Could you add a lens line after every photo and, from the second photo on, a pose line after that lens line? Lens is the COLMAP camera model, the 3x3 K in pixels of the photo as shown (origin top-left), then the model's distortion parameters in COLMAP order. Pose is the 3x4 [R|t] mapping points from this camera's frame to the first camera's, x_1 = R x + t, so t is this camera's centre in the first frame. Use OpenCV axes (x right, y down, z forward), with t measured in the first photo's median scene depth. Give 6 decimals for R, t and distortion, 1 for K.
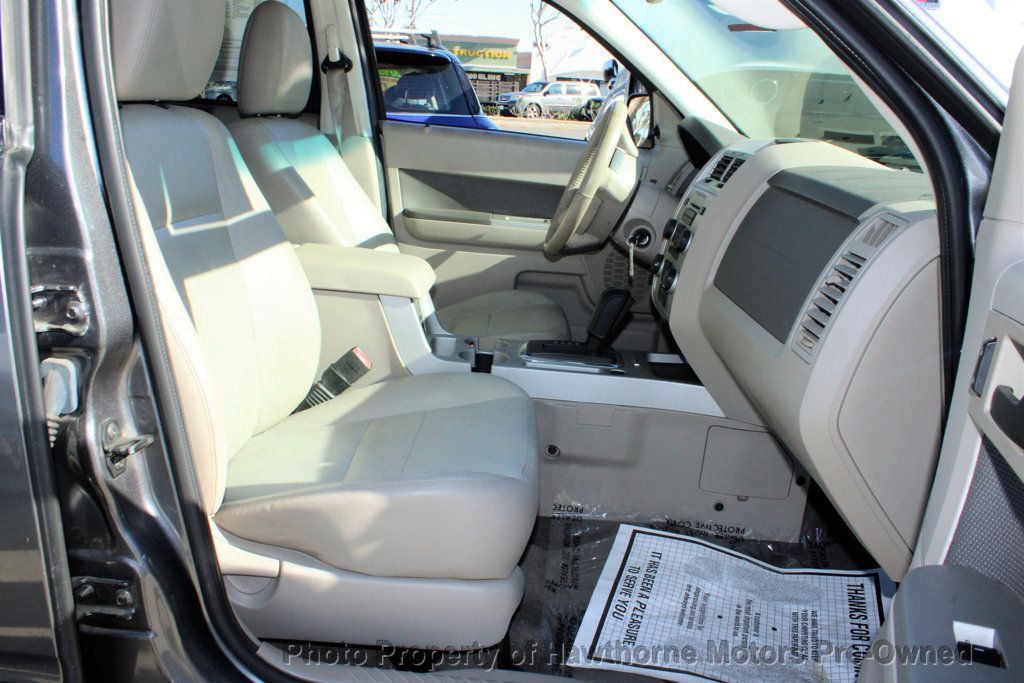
lens RADIAL K [[877.9, 0, 512.0], [0, 877.9, 341.5], [0, 0, 1]] dist [-0.112443, 0.013406]
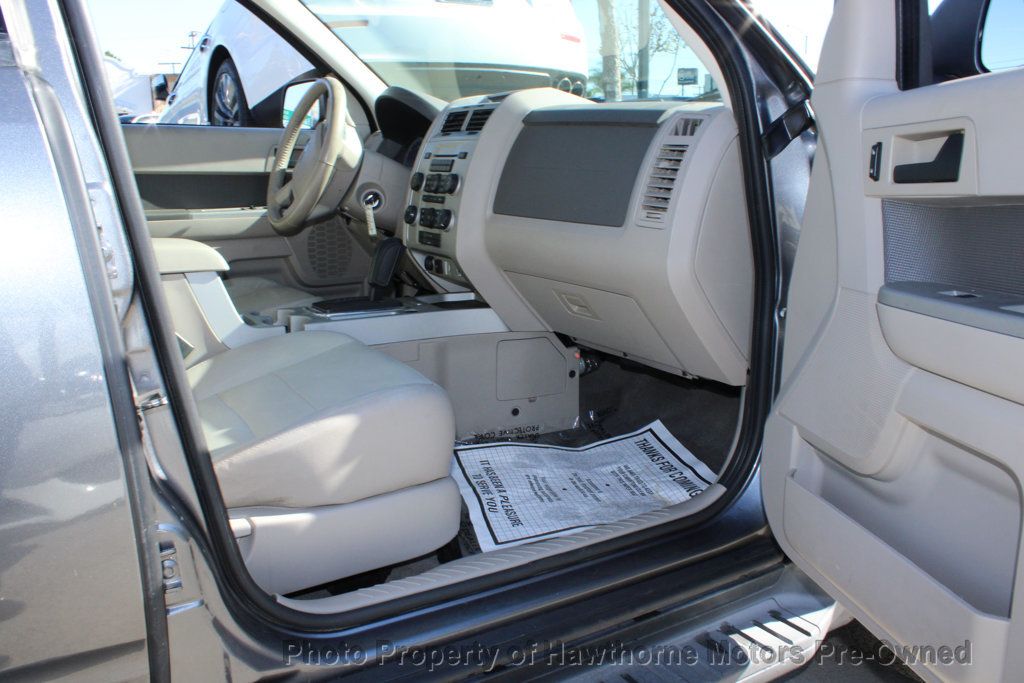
lens RADIAL K [[877.9, 0, 512.0], [0, 877.9, 341.5], [0, 0, 1]] dist [-0.112443, 0.013406]
pose [[0.837996, -0.188515, 0.512079, -0.372237], [0.203651, 0.978671, 0.027017, 0.073246], [-0.506250, 0.081645, 0.858513, 0.000393]]
